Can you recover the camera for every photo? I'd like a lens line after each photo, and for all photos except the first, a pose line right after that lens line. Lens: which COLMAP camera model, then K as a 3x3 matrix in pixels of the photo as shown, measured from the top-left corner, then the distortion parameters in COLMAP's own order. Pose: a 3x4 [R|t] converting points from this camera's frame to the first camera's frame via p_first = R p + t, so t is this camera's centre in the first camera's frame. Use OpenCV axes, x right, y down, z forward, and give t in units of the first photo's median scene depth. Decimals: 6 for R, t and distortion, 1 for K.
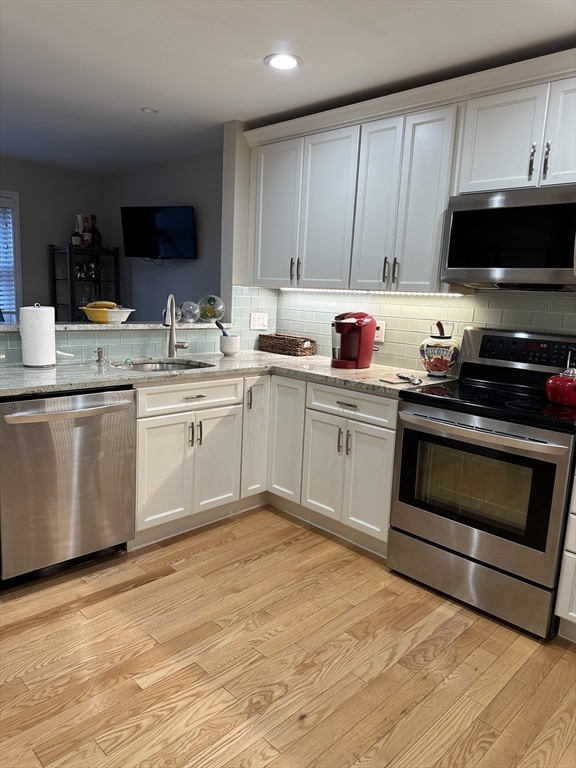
lens RADIAL K [[544.3, 0, 282.4], [0, 544.3, 386.4], [0, 0, 1]] dist [0.052130, -0.051309]
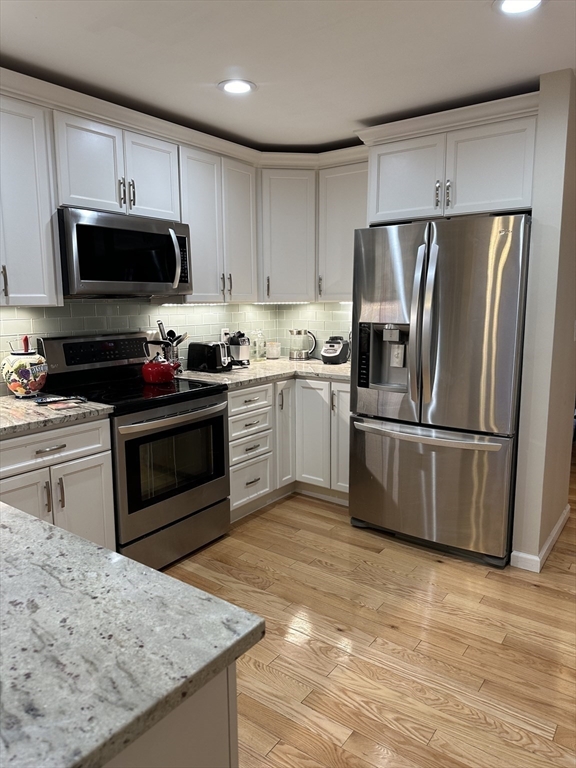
lens RADIAL K [[544.3, 0, 282.4], [0, 544.3, 382.3], [0, 0, 1]] dist [0.052130, -0.051309]
pose [[-0.151612, -0.199310, 0.968137, -0.994028], [0.169117, 0.959786, 0.224075, -0.263823], [-0.973865, 0.197701, -0.111809, 1.046719]]
